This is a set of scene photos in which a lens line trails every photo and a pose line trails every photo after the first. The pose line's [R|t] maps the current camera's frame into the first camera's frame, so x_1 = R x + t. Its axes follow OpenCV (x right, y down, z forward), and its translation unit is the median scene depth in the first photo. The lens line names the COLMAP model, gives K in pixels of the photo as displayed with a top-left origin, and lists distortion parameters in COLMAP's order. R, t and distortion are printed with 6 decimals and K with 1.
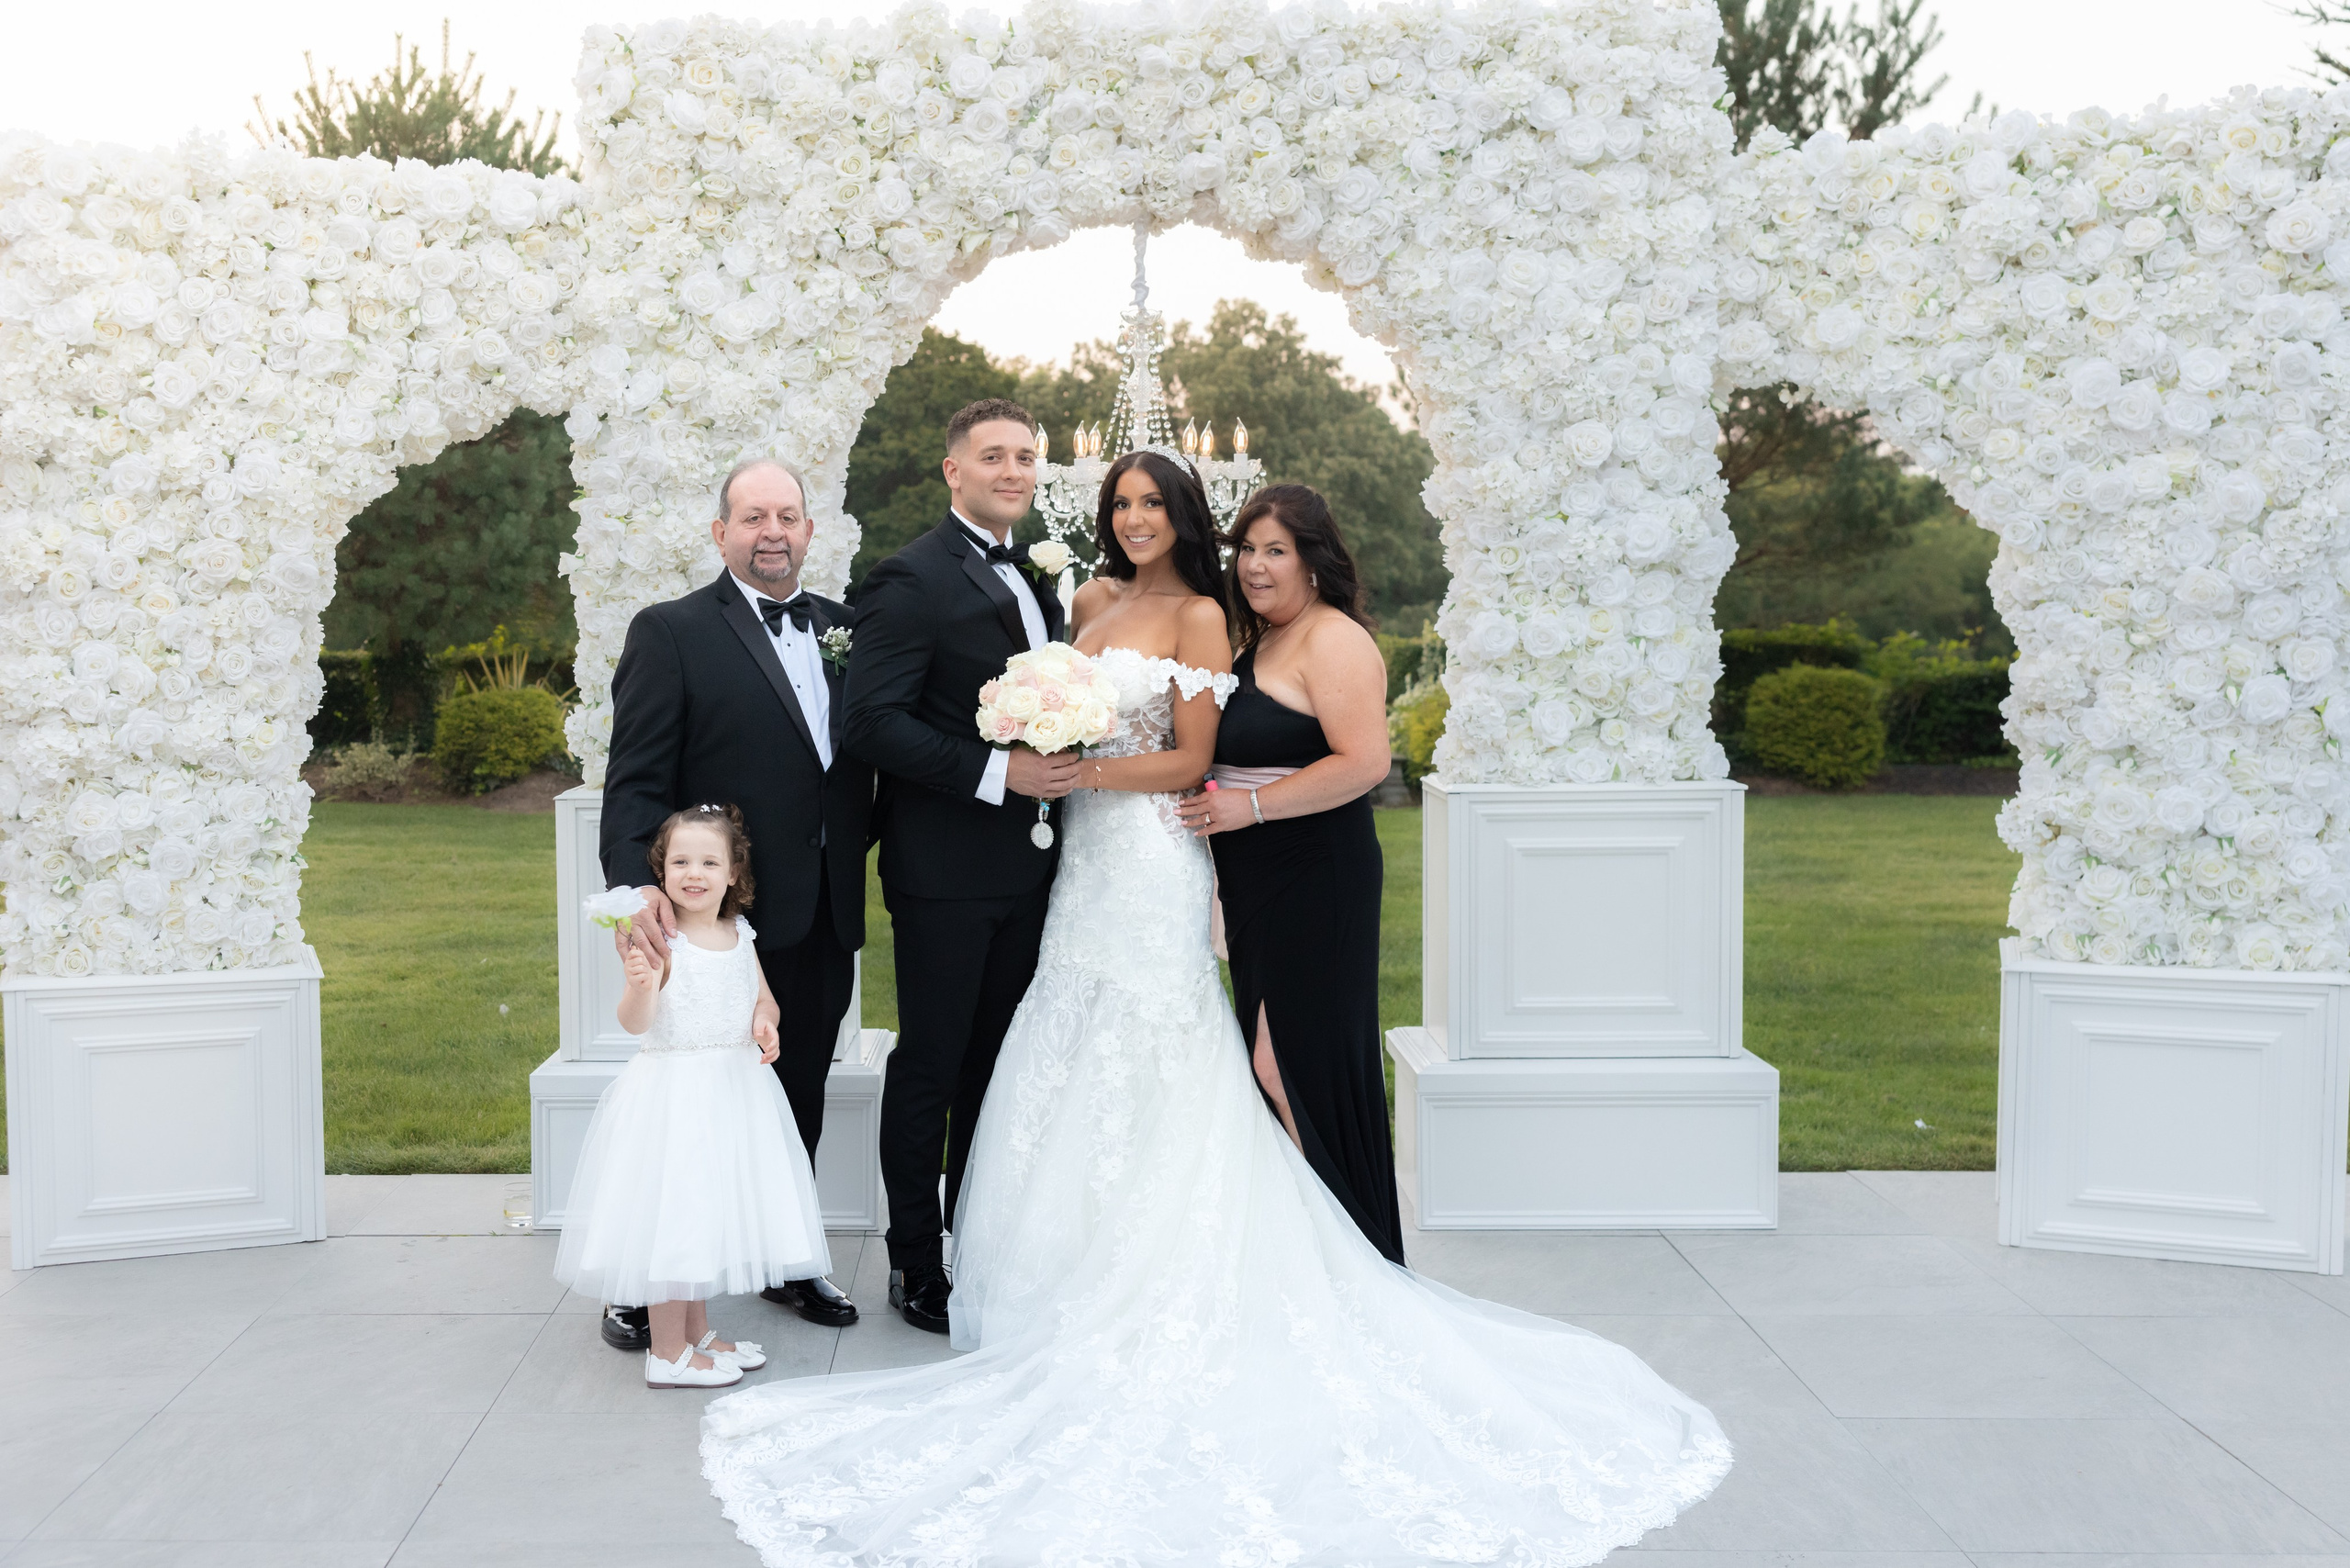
lens RADIAL K [[2462.5, 0, 950.2], [0, 2462.5, 759.4], [0, 0, 1]] dist [0.005137, 0.005410]
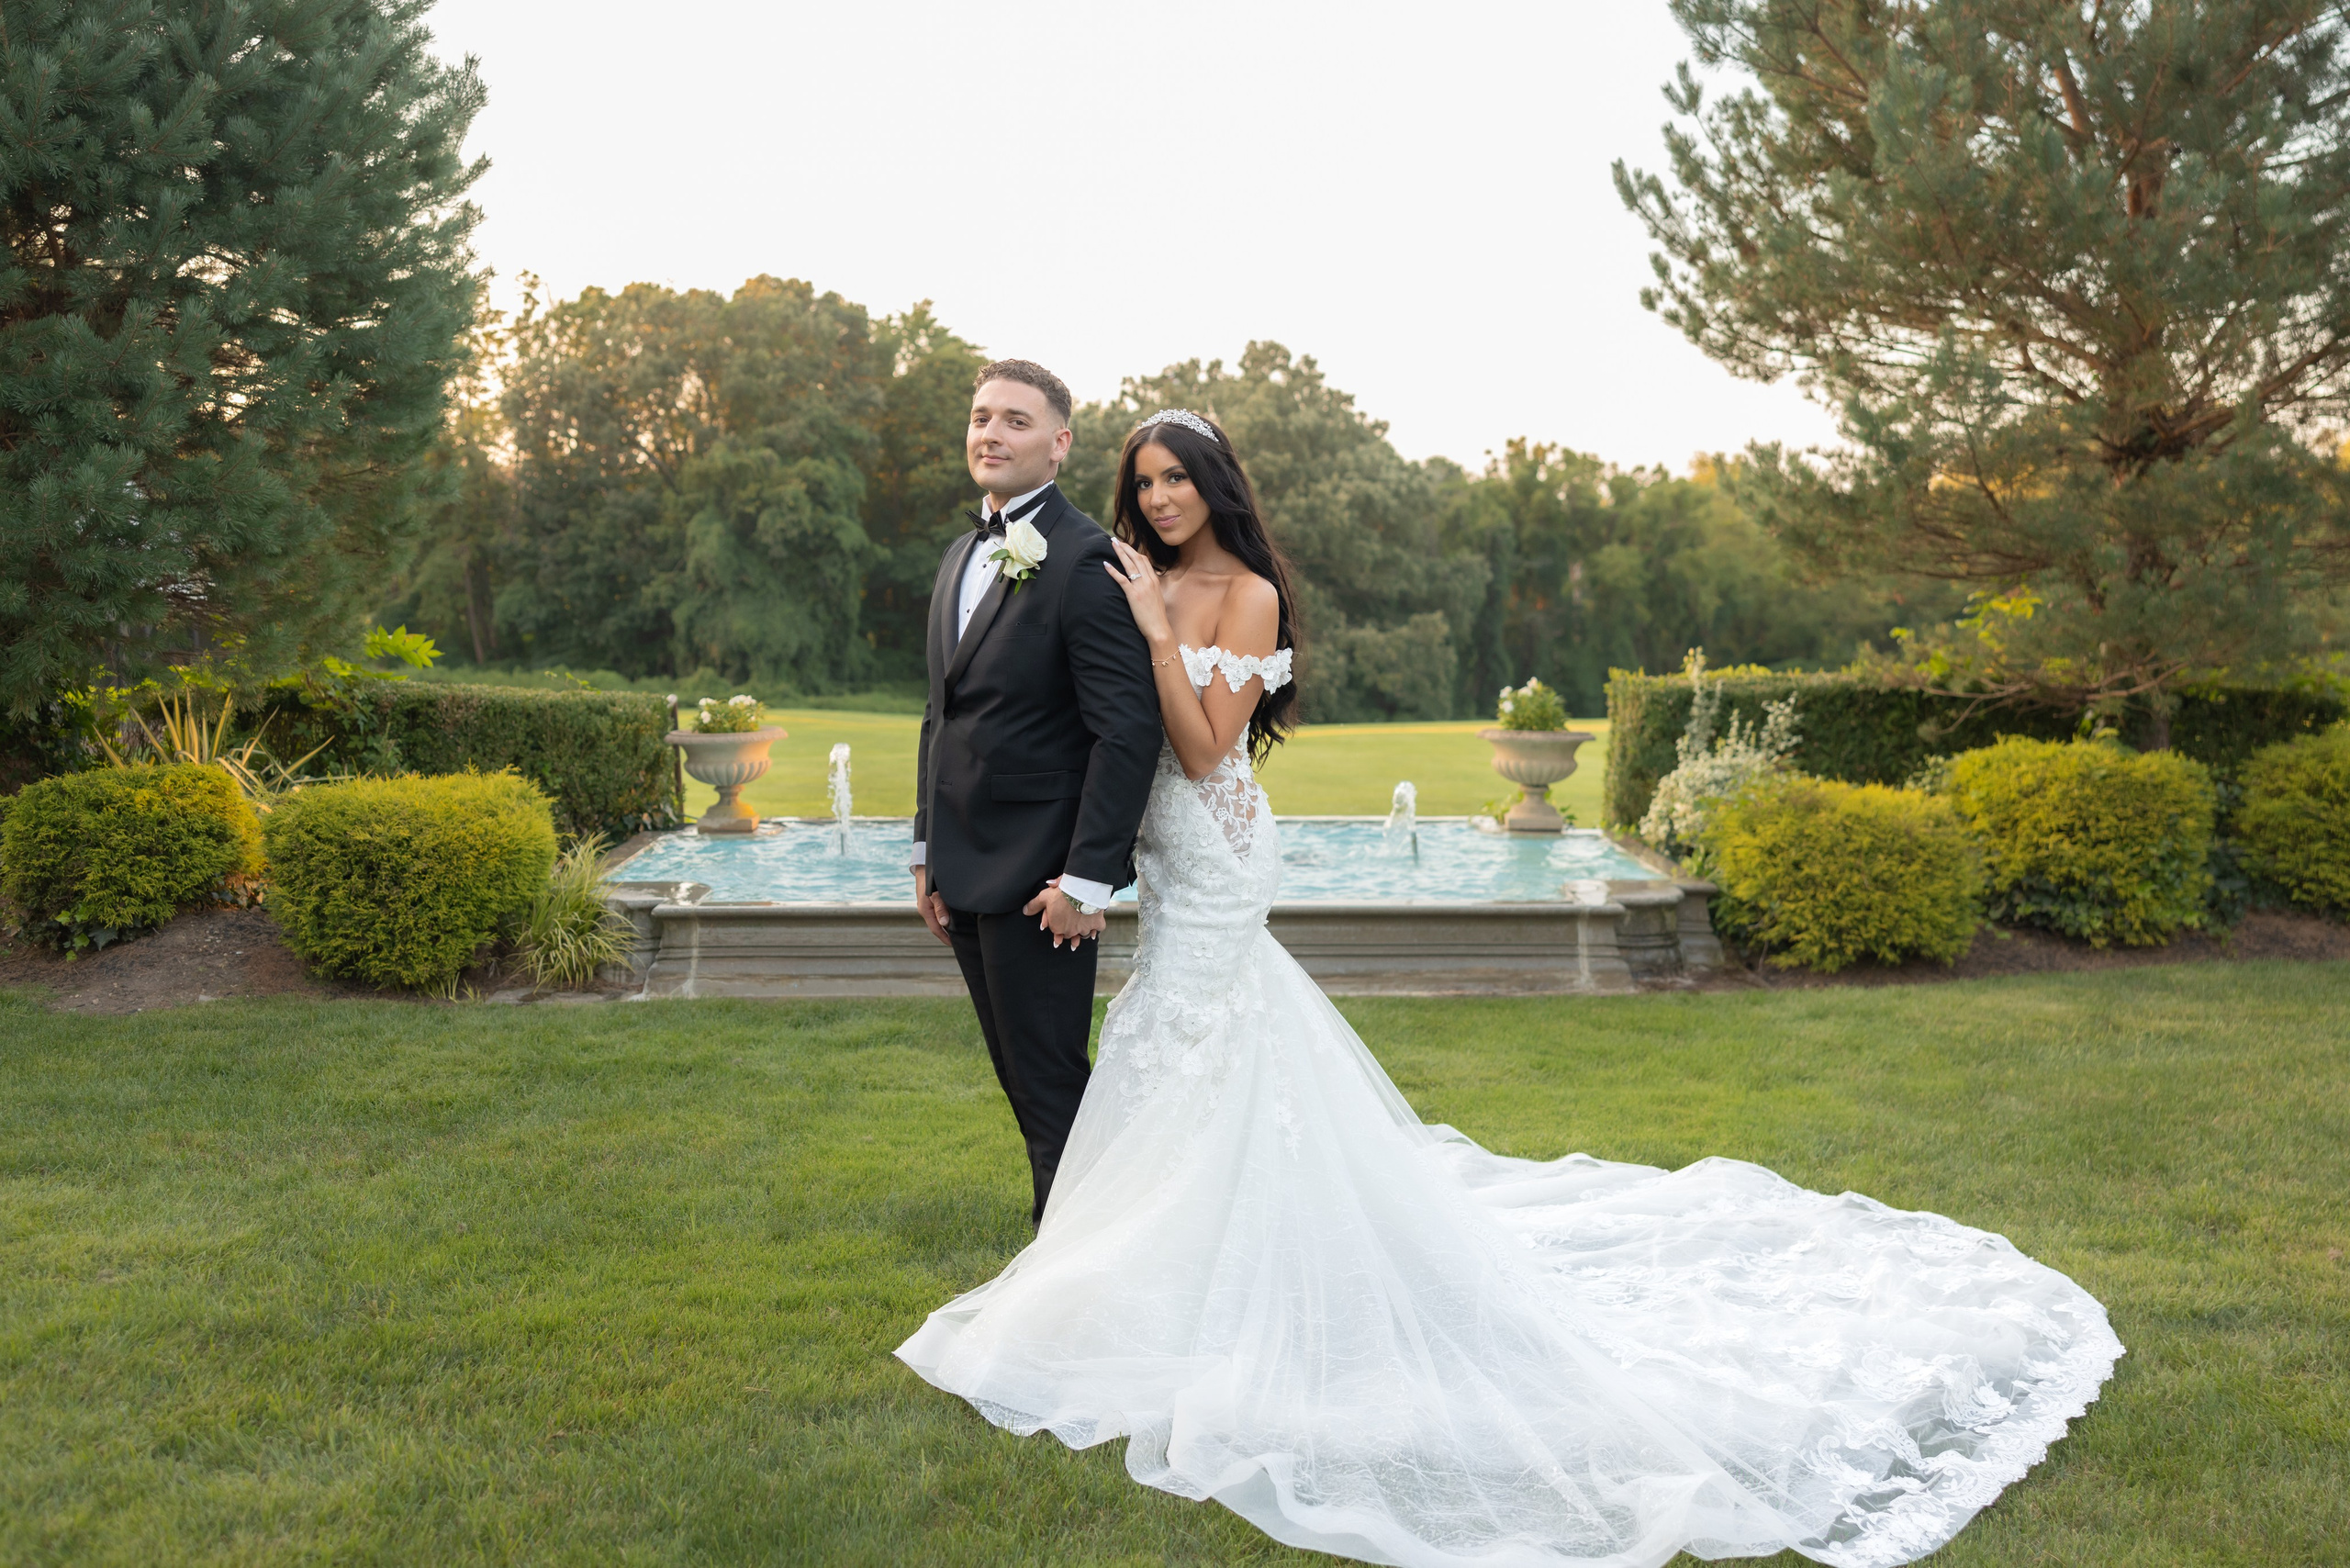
lens RADIAL K [[2088.4, 0, 1174.1], [0, 2088.4, 780.4], [0, 0, 1]] dist [-0.003157, 0.011907]
pose [[0.996969, 0.001917, 0.077783, 0.050829], [-0.003346, 0.999828, 0.018243, -0.099340], [-0.077734, -0.018448, 0.996803, 1.465106]]
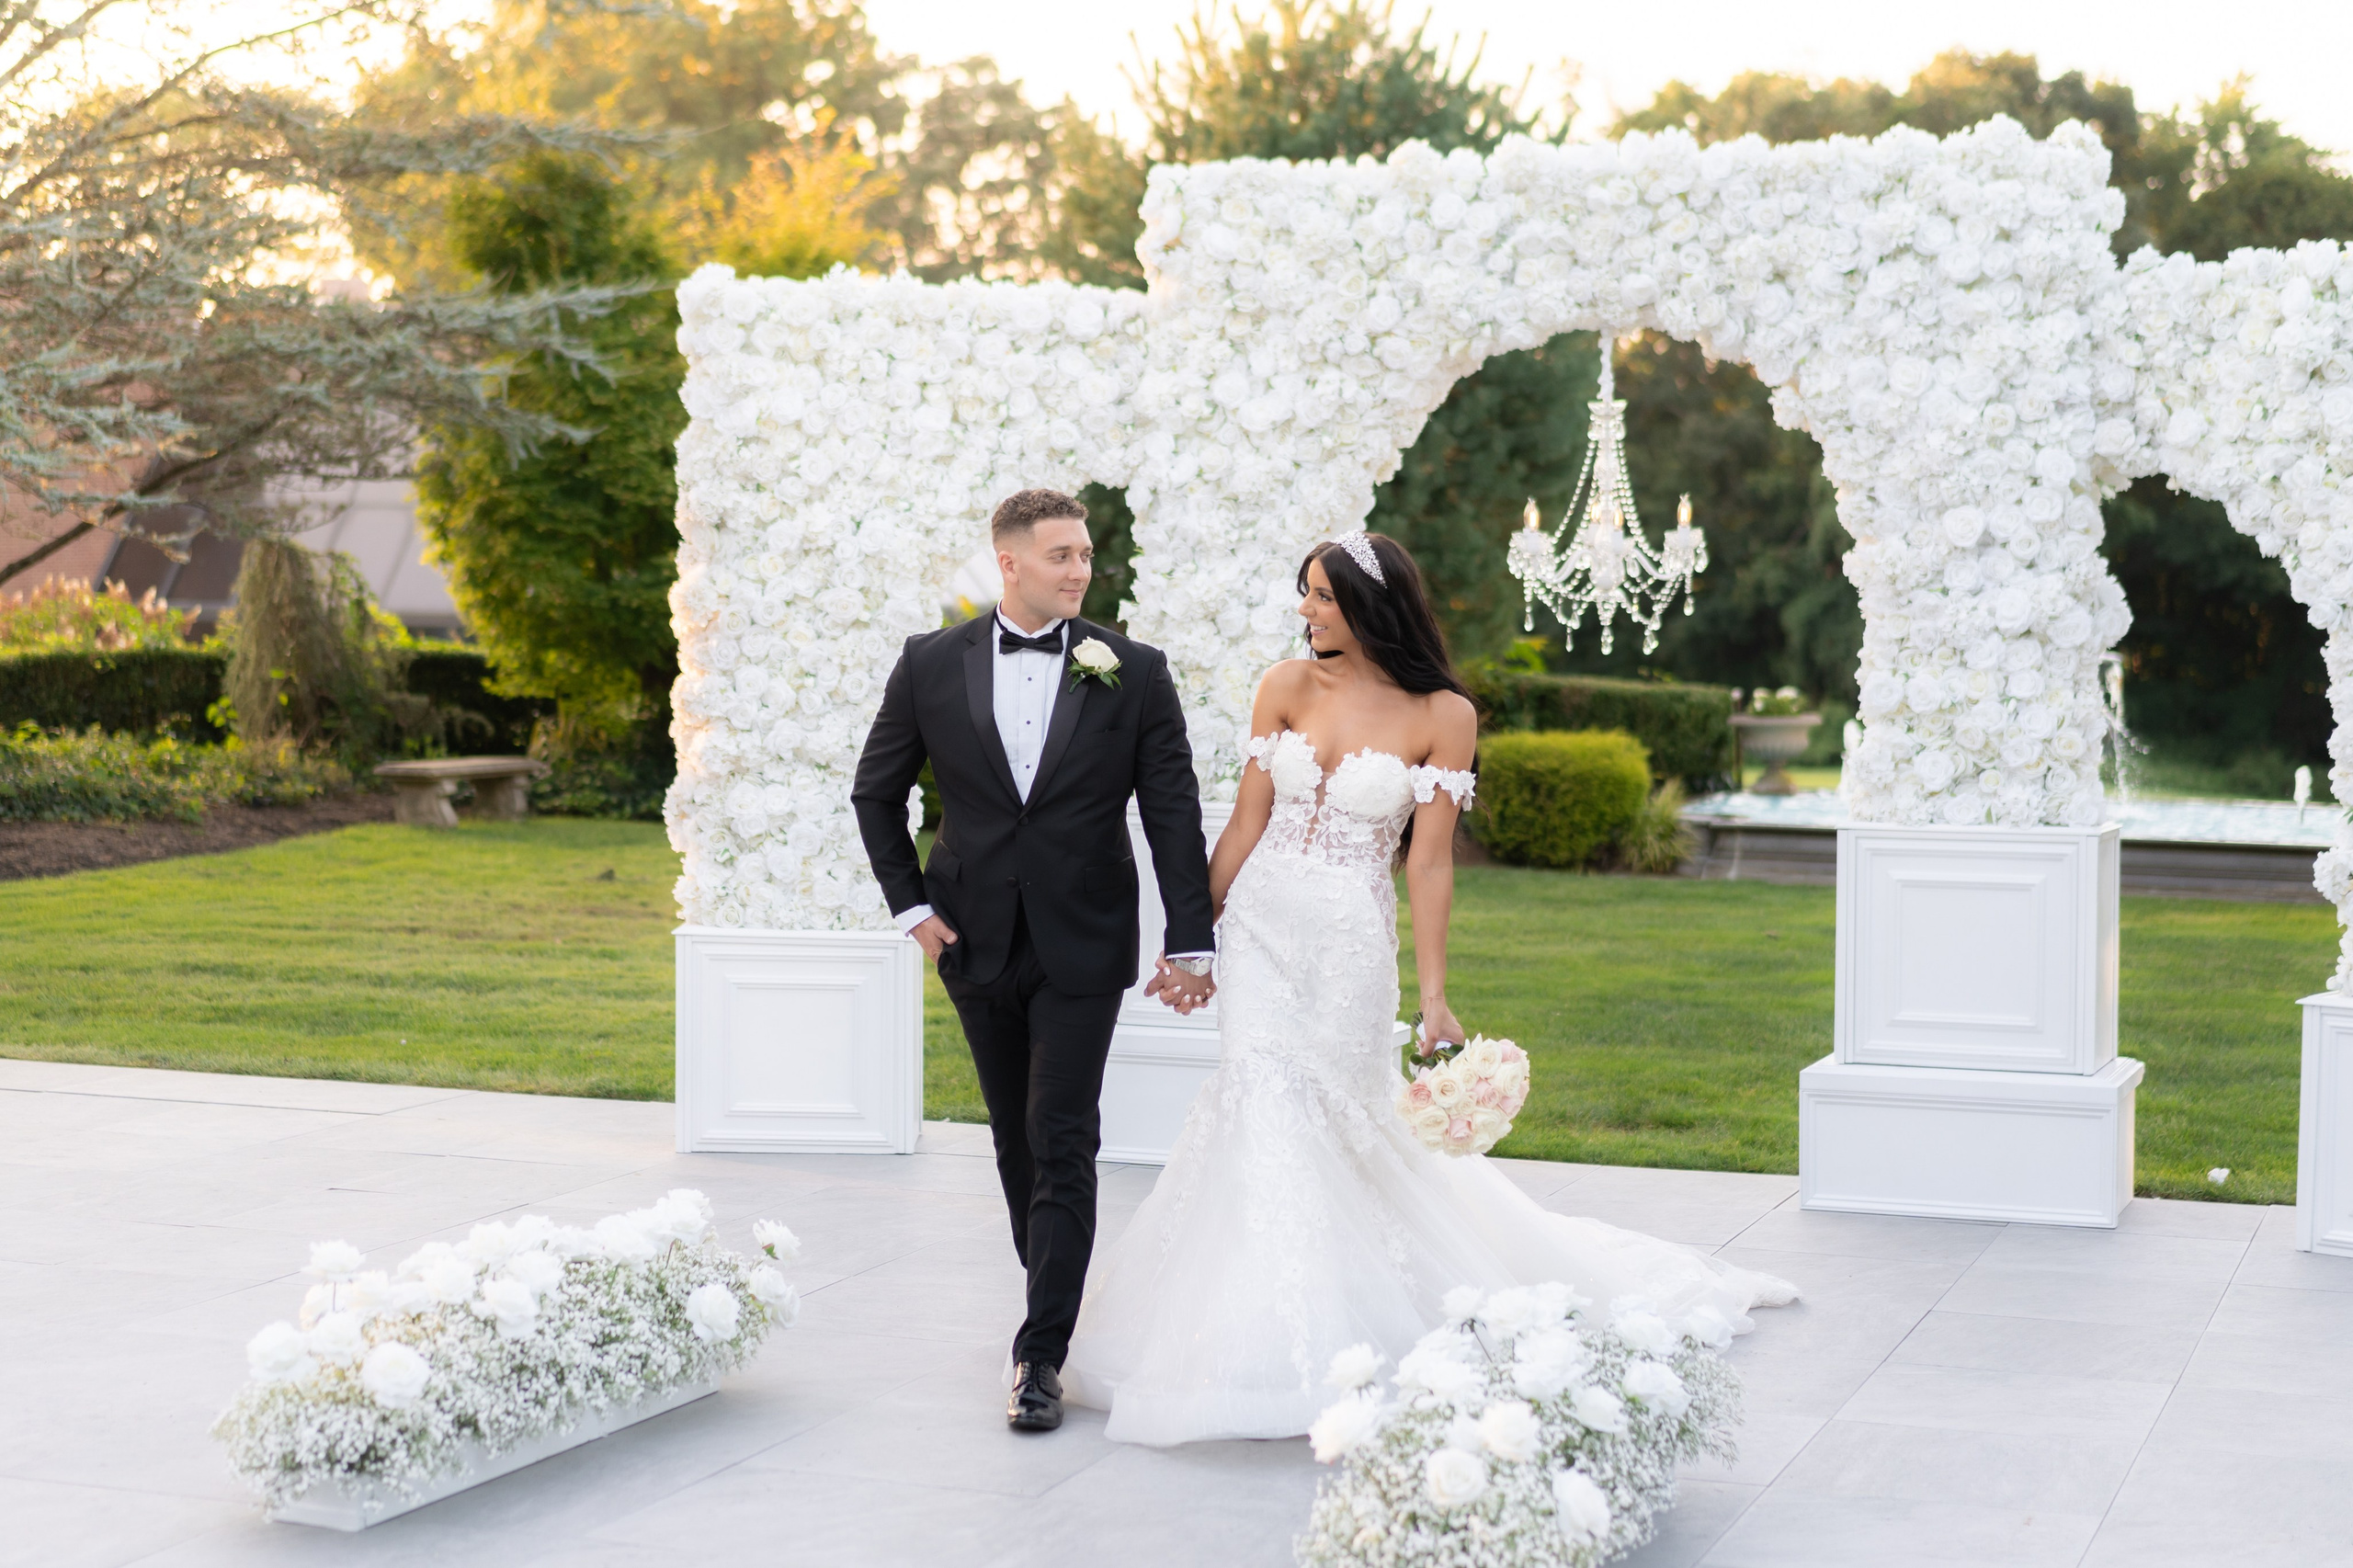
lens RADIAL K [[3834.0, 0, 1168.2], [0, 3834.0, 786.0], [0, 0, 1]] dist [-0.003474, 0.027067]
pose [[0.949455, 0.035738, -0.311861, 0.466474], [-0.040182, 0.999162, -0.007831, 0.020473], [0.311320, 0.019966, 0.950095, -0.796467]]
